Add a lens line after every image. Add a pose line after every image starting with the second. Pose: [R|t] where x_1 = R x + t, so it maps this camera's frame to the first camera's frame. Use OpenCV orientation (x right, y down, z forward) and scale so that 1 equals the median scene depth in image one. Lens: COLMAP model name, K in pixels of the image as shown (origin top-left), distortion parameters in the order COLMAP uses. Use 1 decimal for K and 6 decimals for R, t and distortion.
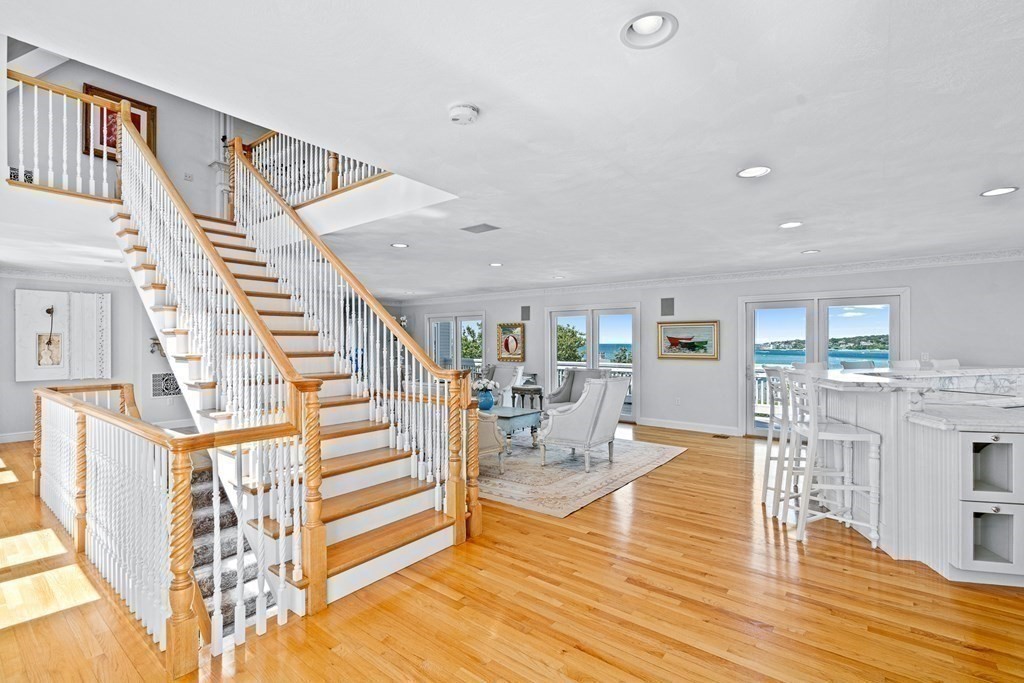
lens RADIAL K [[467.5, 0, 506.7], [0, 467.5, 343.5], [0, 0, 1]] dist [-0.002698, -0.000166]
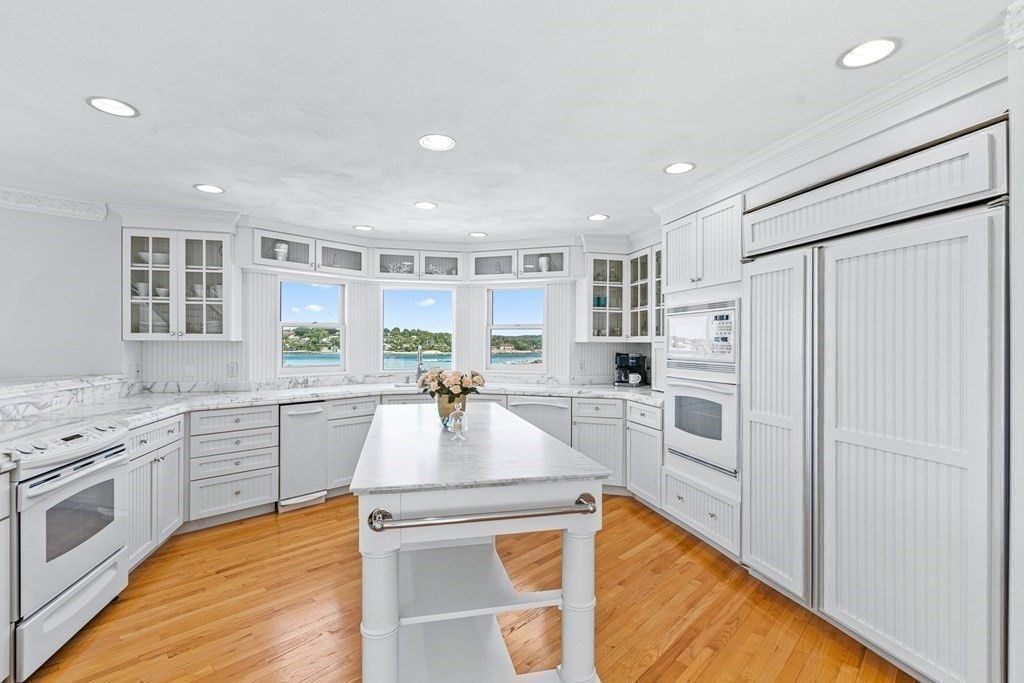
lens RADIAL K [[467.5, 0, 506.7], [0, 467.5, 343.5], [0, 0, 1]] dist [-0.002698, -0.000166]
pose [[0.103443, -0.000887, 0.994635, 0.349299], [-0.000338, 1.000000, 0.000926, 0.000964], [-0.994635, -0.000432, 0.103443, 0.219202]]
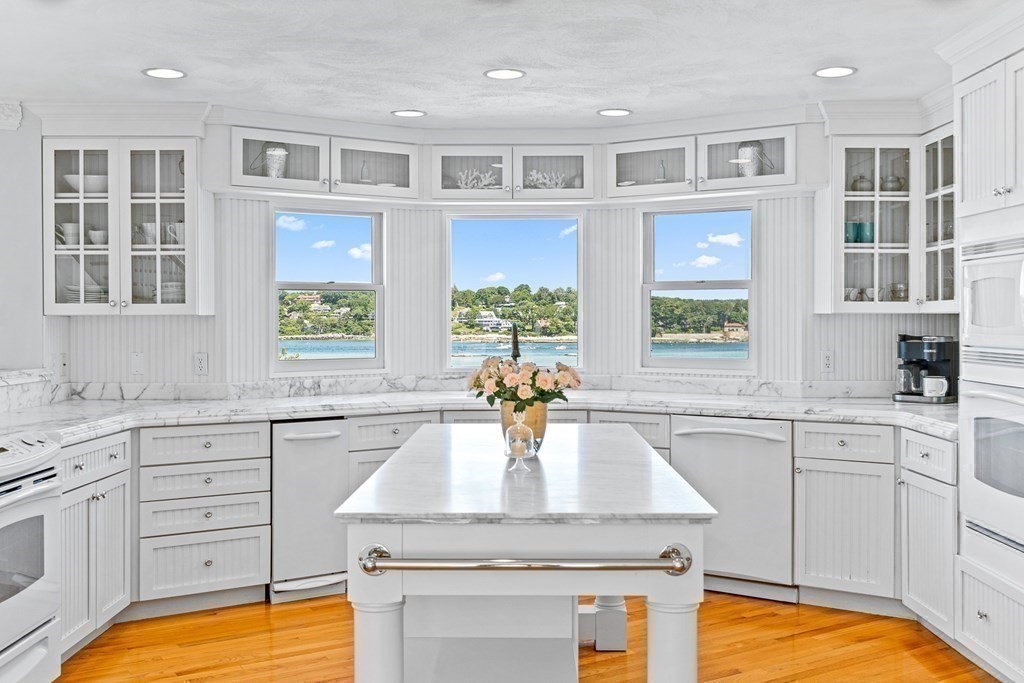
lens RADIAL K [[1028.0, 0, 510.2], [0, 1028.0, 318.5], [0, 0, 1]] dist [0.006898, -0.001106]
pose [[0.341241, -0.002490, 0.939972, 0.254147], [0.005073, 0.999987, 0.000808, 0.001440], [-0.939962, 0.004493, 0.341250, 0.143335]]
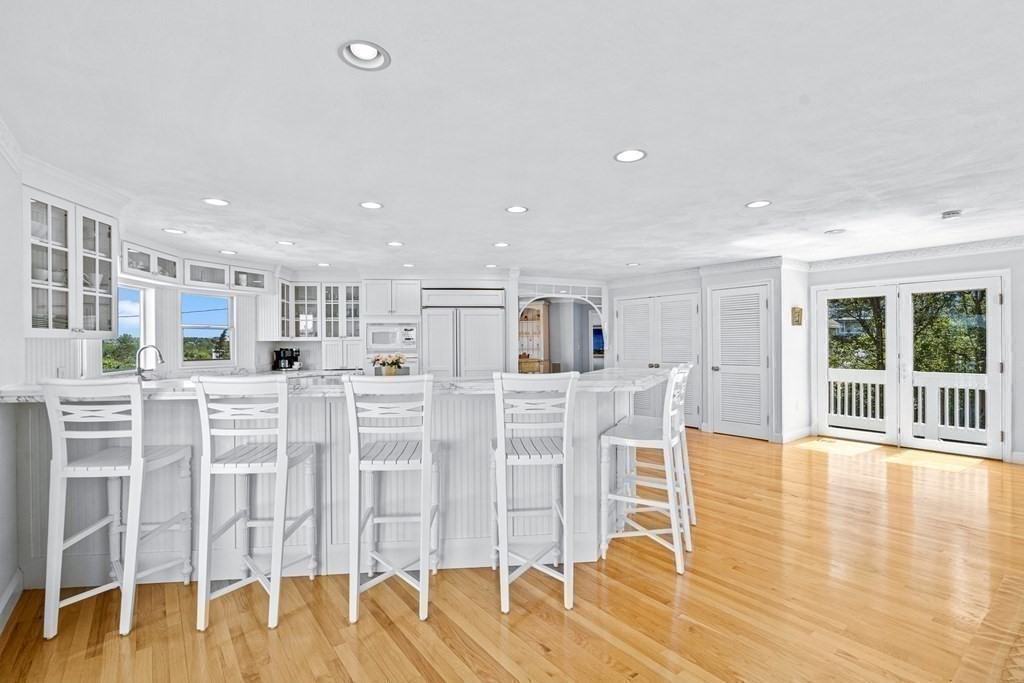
lens RADIAL K [[473.5, 0, 510.6], [0, 473.5, 343.0], [0, 0, 1]] dist [-0.000989, -0.000010]
pose [[-0.970589, 0.006999, 0.240642, 0.340331], [0.008001, 0.999963, 0.003187, 0.004216], [-0.240610, 0.005019, -0.970609, 0.955919]]
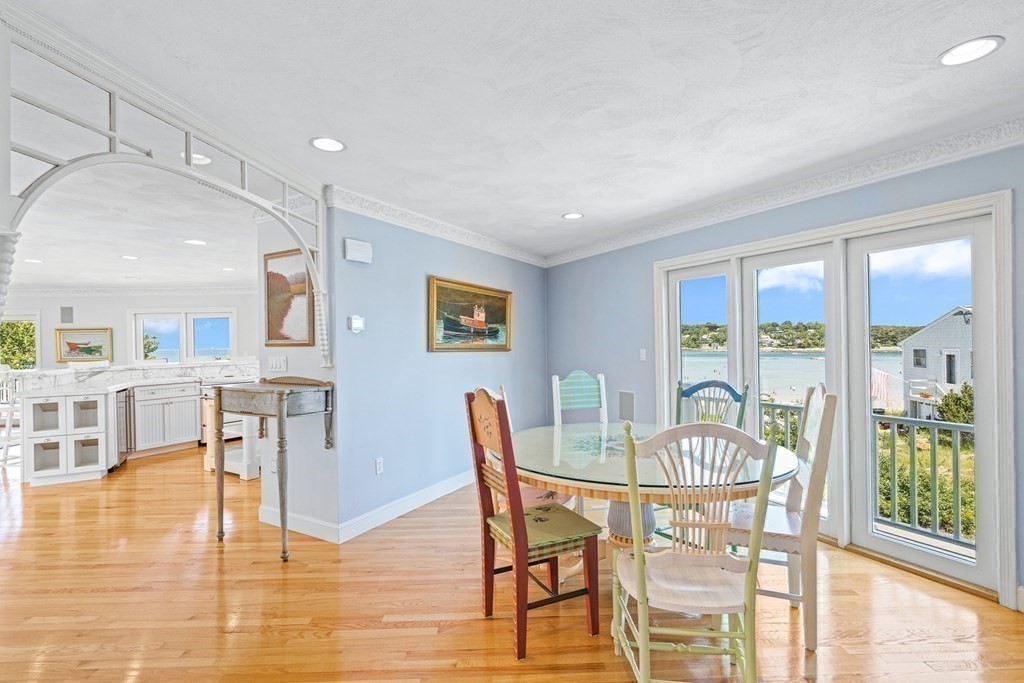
lens RADIAL K [[473.5, 0, 510.6], [0, 473.5, 343.0], [0, 0, 1]] dist [-0.000989, -0.000010]
pose [[0.761157, -0.012640, 0.648445, 0.434010], [0.016880, 0.999857, -0.000325, 0.005563], [-0.648348, 0.011193, 0.761262, -0.535979]]
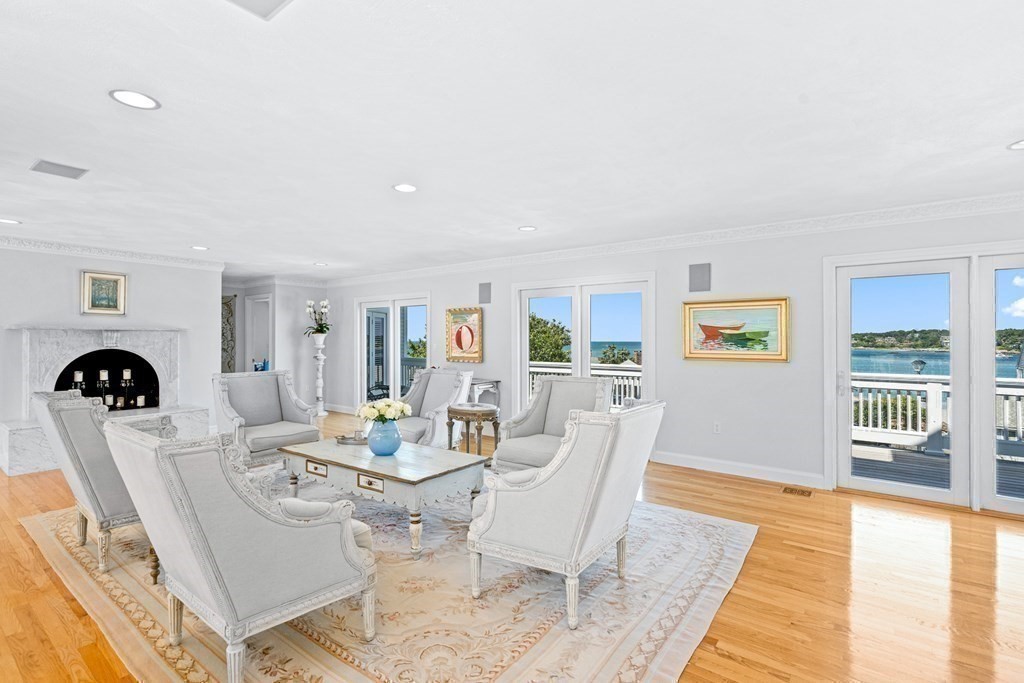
lens RADIAL K [[477.6, 0, 504.6], [0, 477.6, 337.5], [0, 0, 1]] dist [-0.000016, 0.000109]
pose [[0.999680, 0.001577, 0.025231, 0.066521], [-0.001395, 0.999973, -0.007202, 0.007895], [-0.025241, 0.007164, 0.999656, 0.376980]]
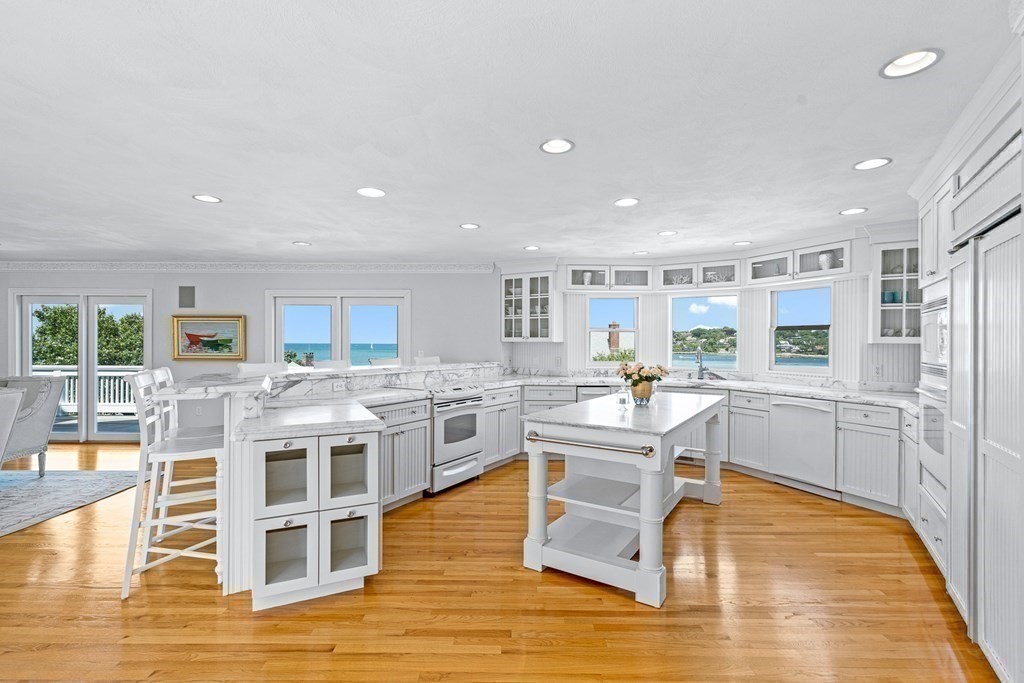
lens RADIAL K [[469.1, 0, 512.0], [0, 469.1, 341.5], [0, 0, 1]] dist [0.000404, 0.000268]
pose [[0.780915, 0.005452, 0.624613, 0.288153], [-0.003663, 0.999985, -0.004149, 0.001196], [-0.624626, 0.000952, 0.780923, 0.002763]]
